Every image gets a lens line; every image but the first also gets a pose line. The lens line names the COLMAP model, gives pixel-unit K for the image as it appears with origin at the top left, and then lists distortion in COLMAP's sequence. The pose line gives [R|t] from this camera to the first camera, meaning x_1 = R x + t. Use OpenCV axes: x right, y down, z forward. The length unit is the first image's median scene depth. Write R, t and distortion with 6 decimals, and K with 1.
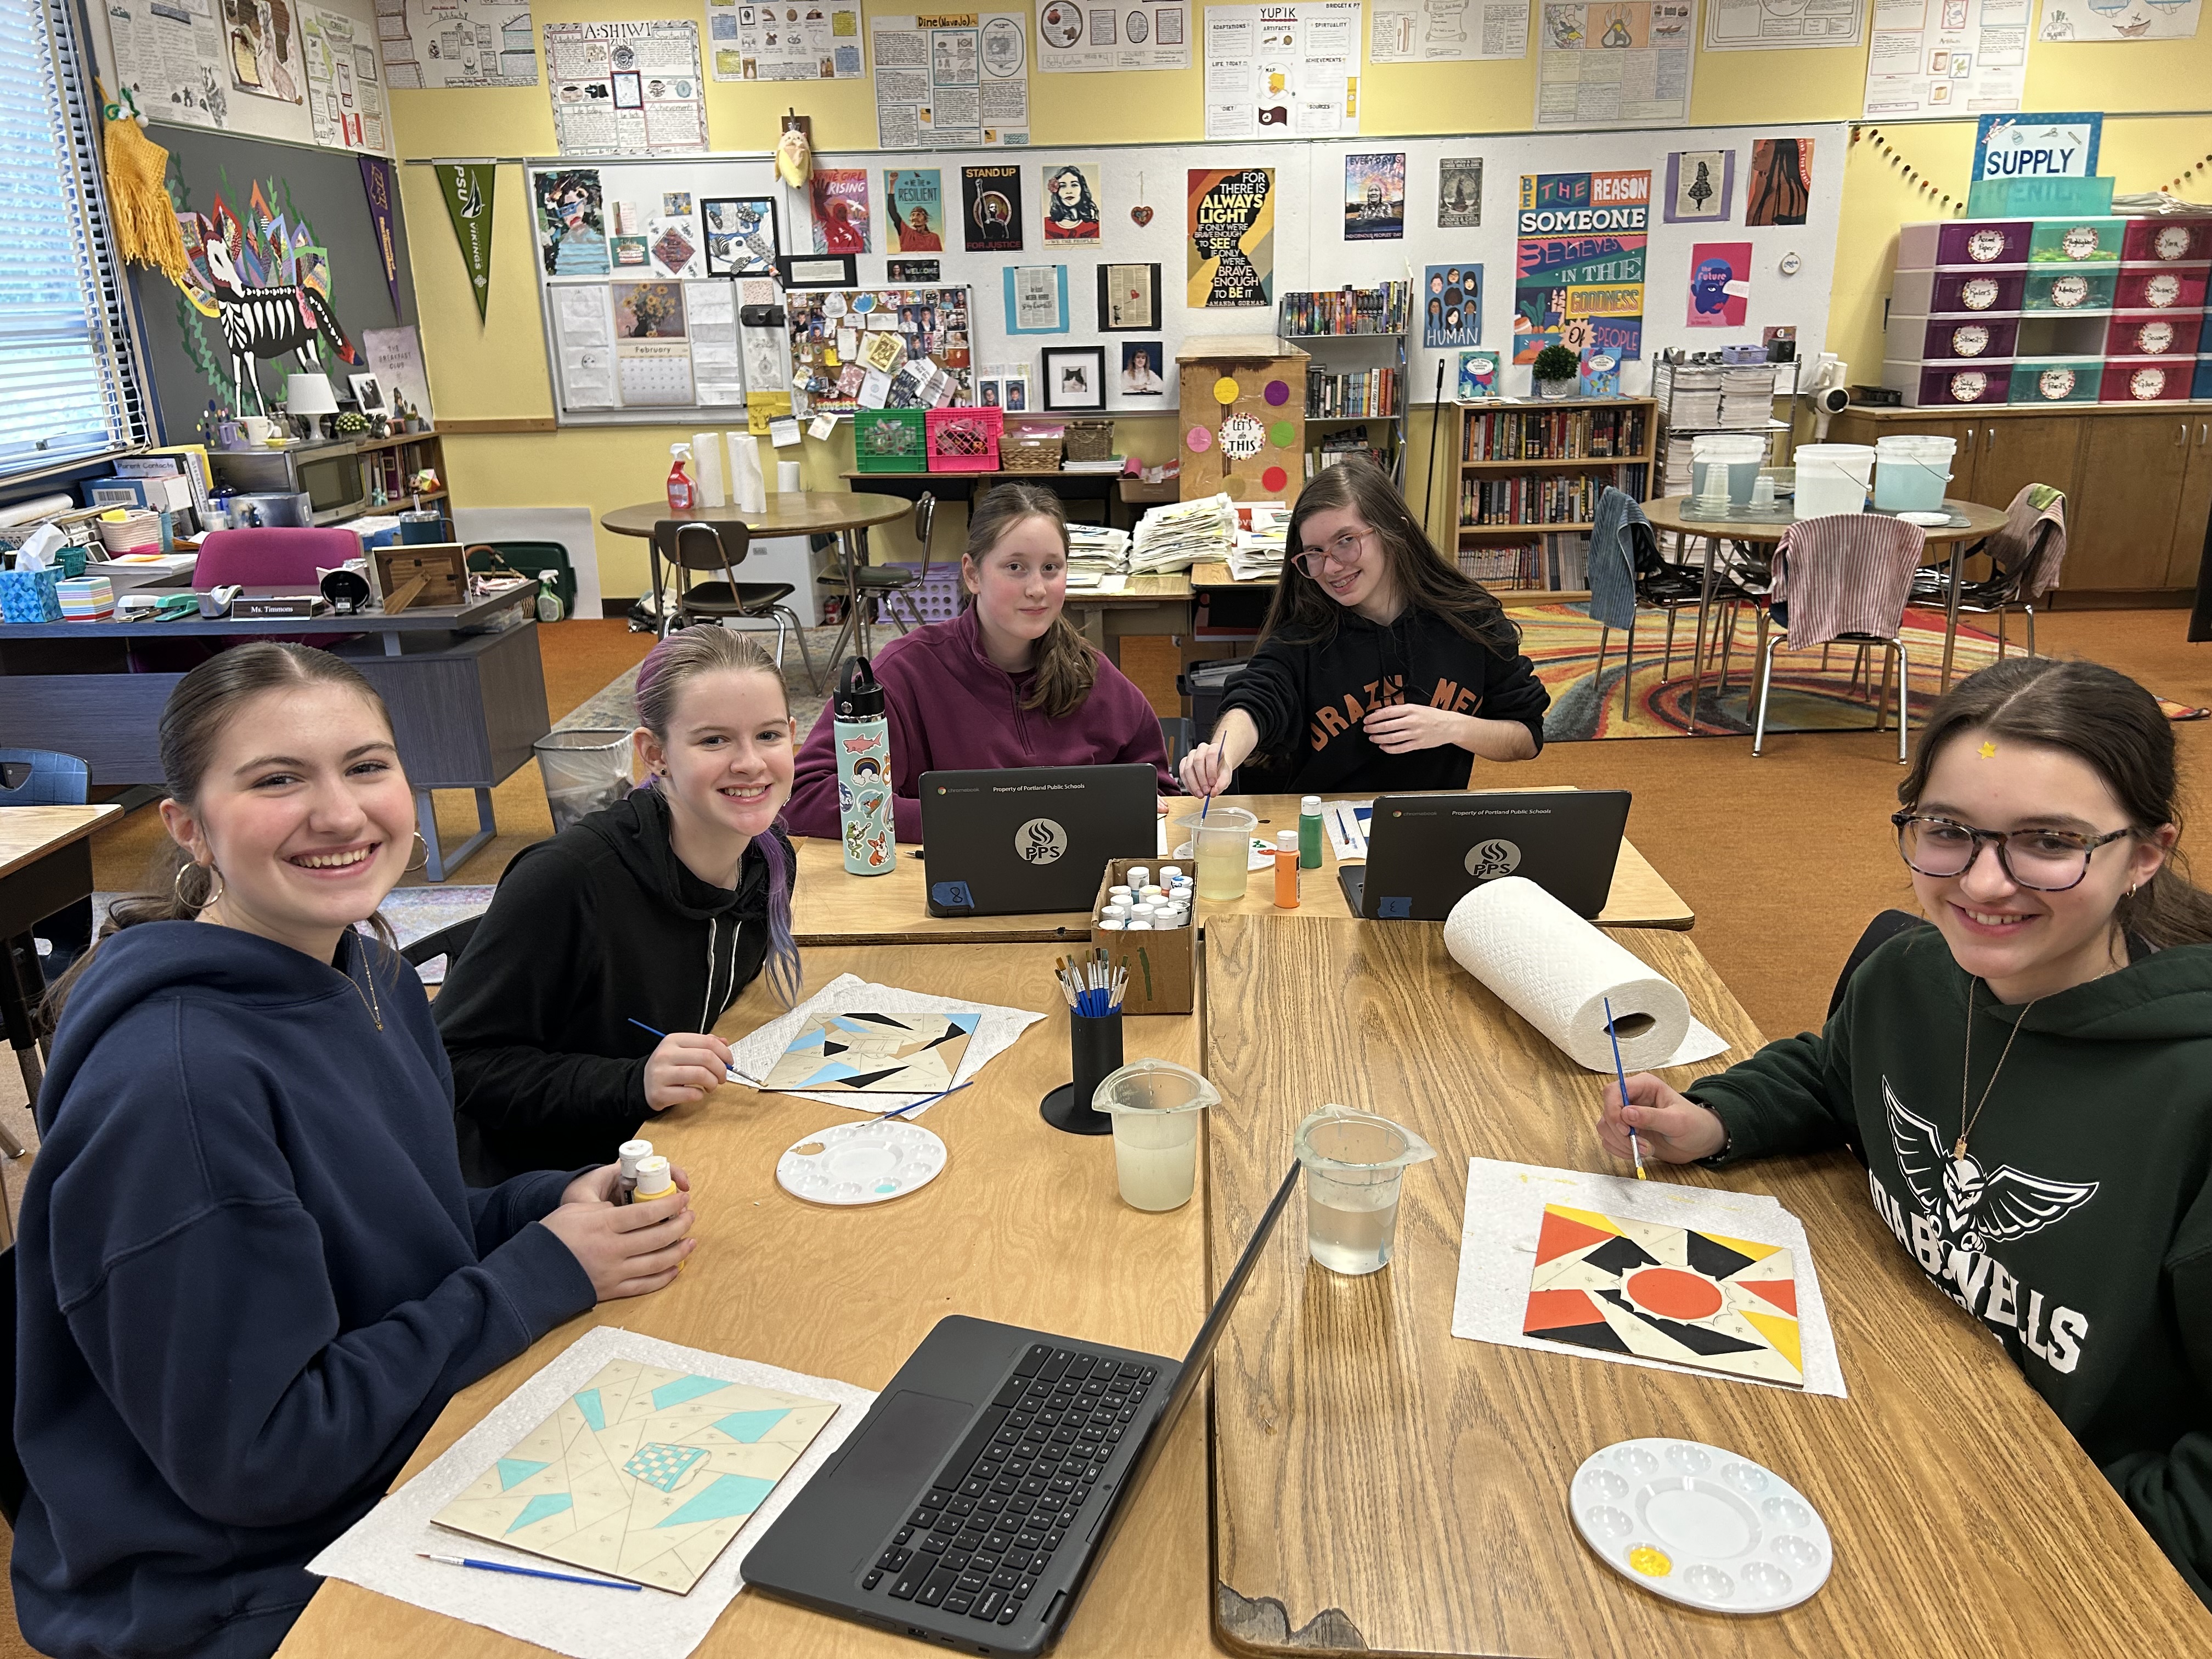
lens RADIAL K [[1649.1, 0, 1116.0], [0, 1649.1, 828.7], [0, 0, 1]] dist [0.048246, -0.055297]
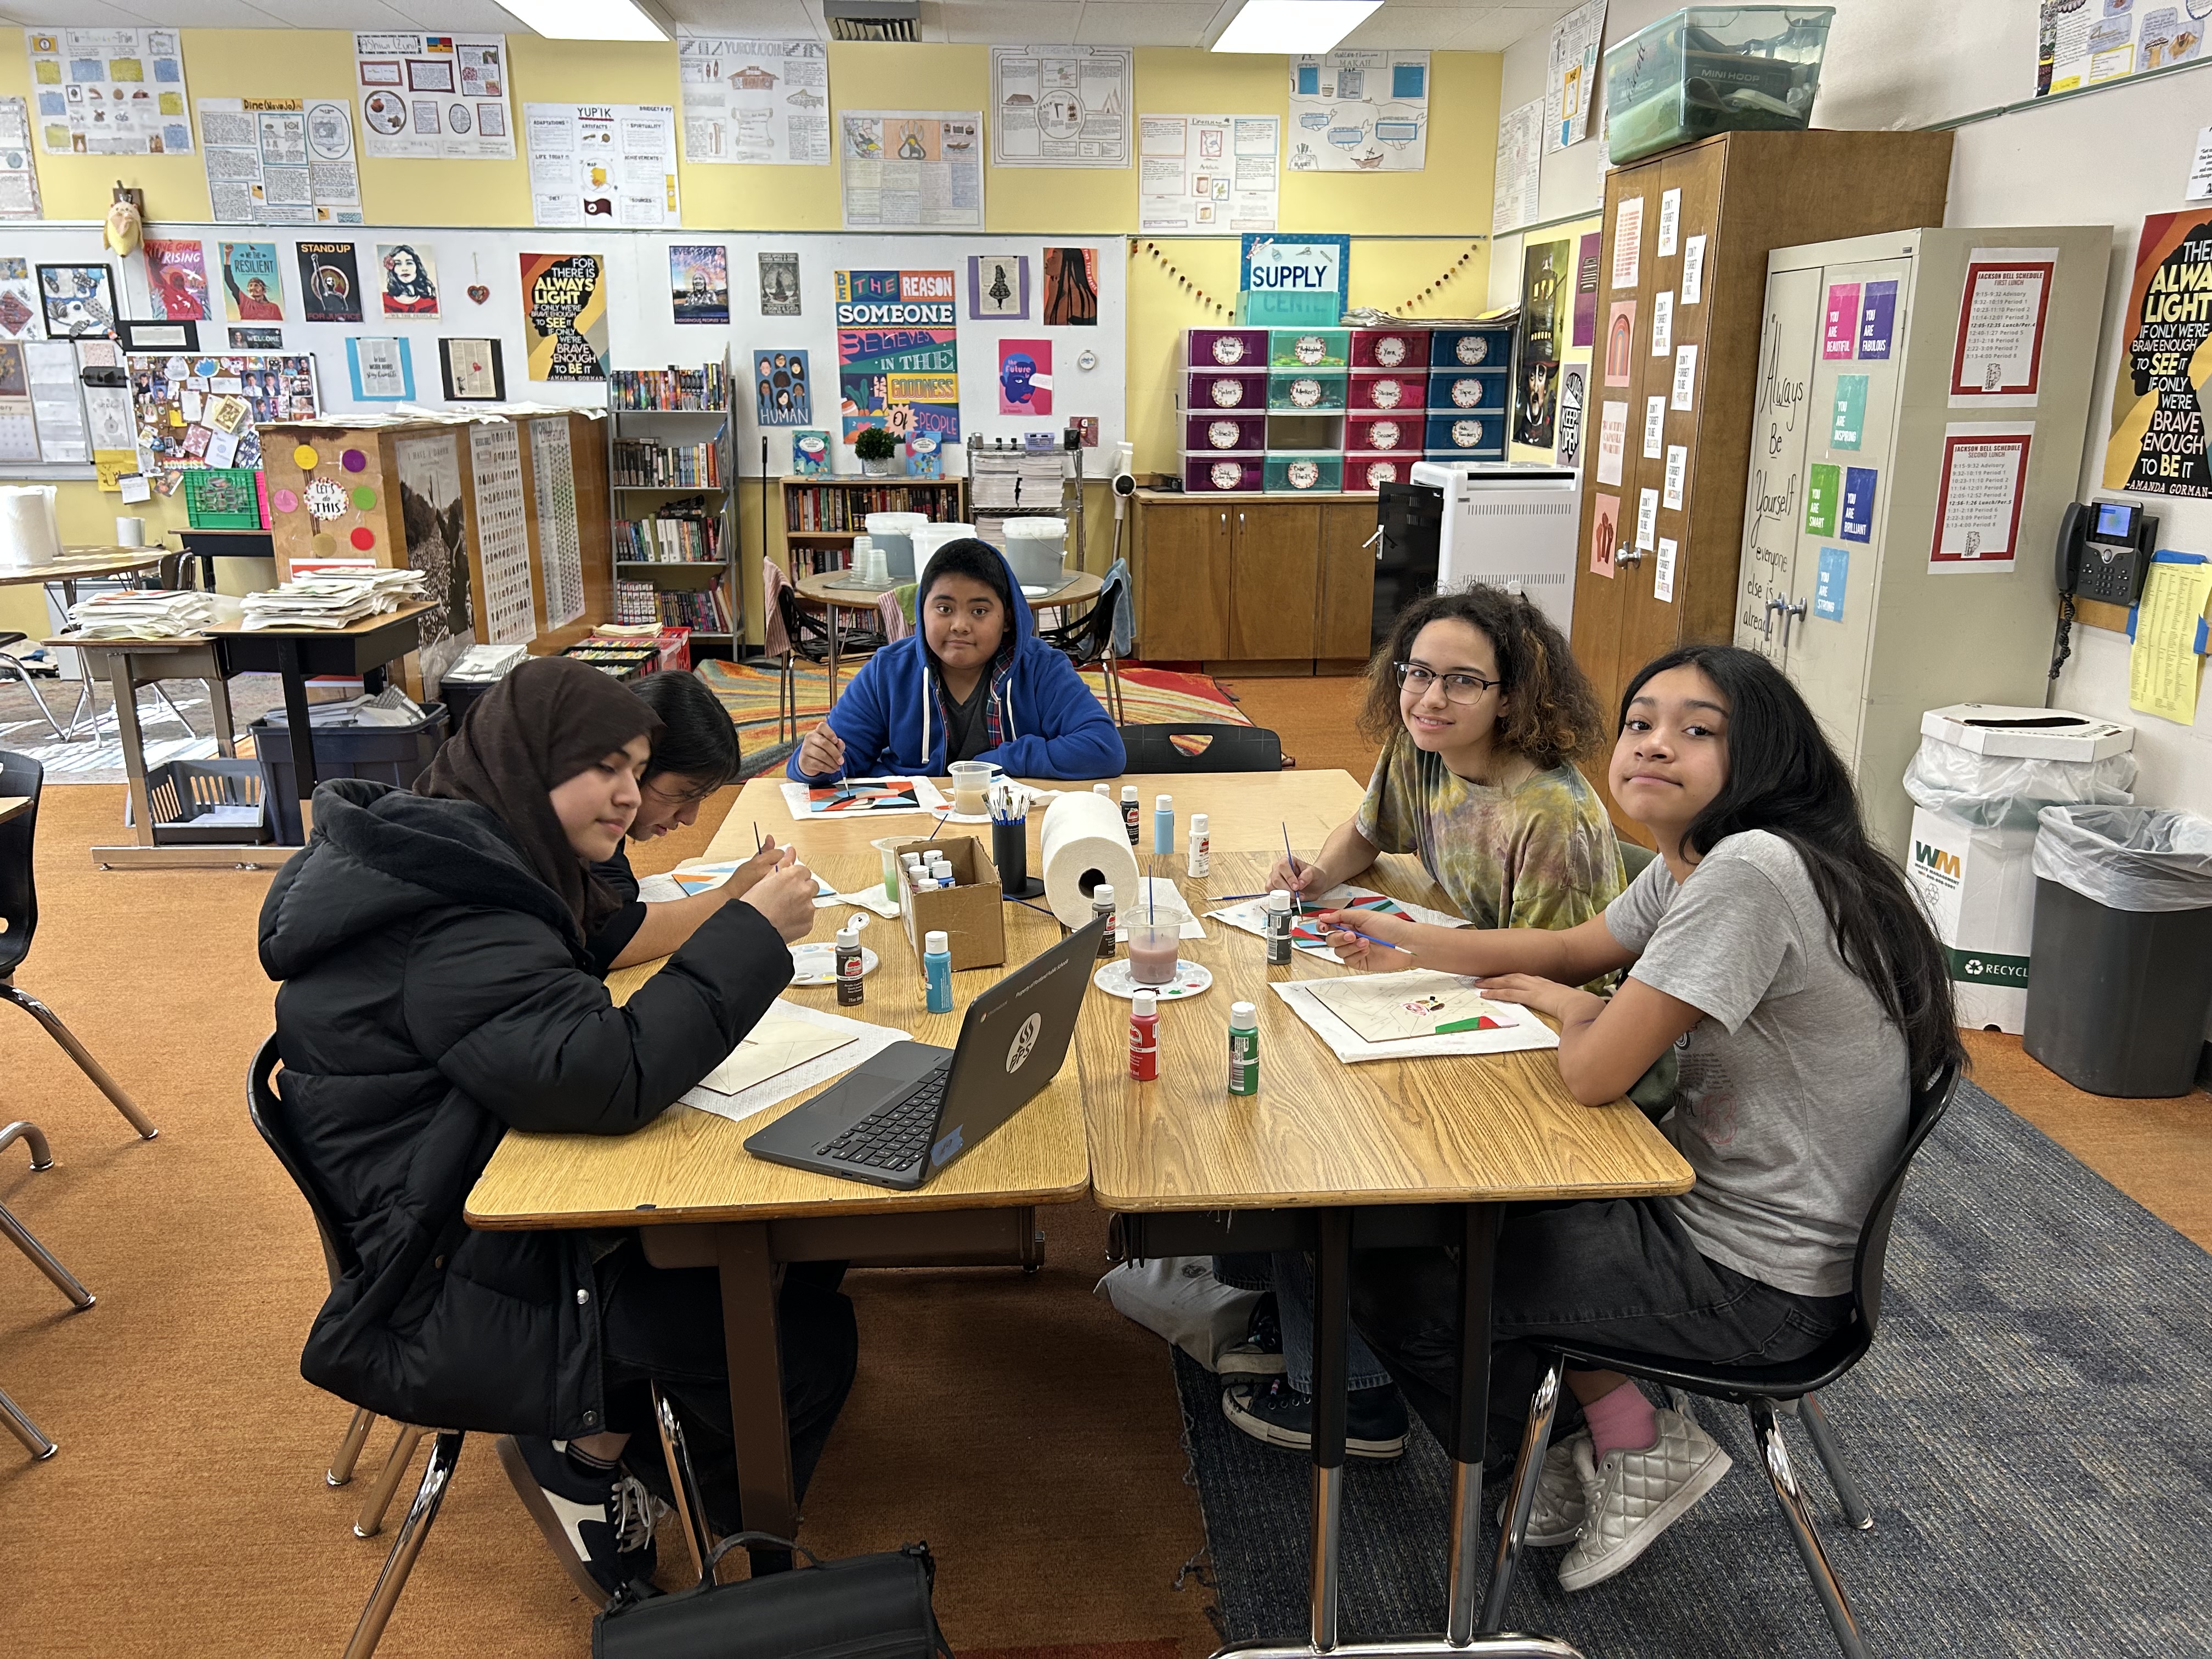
lens RADIAL K [[1649.1, 0, 1116.1], [0, 1649.1, 850.1], [0, 0, 1]] dist [0.048246, -0.055297]
pose [[0.994638, -0.001741, 0.103407, 0.313045], [0.004774, 0.999565, -0.029087, 0.017840], [-0.103311, 0.029424, 0.994214, -0.086637]]
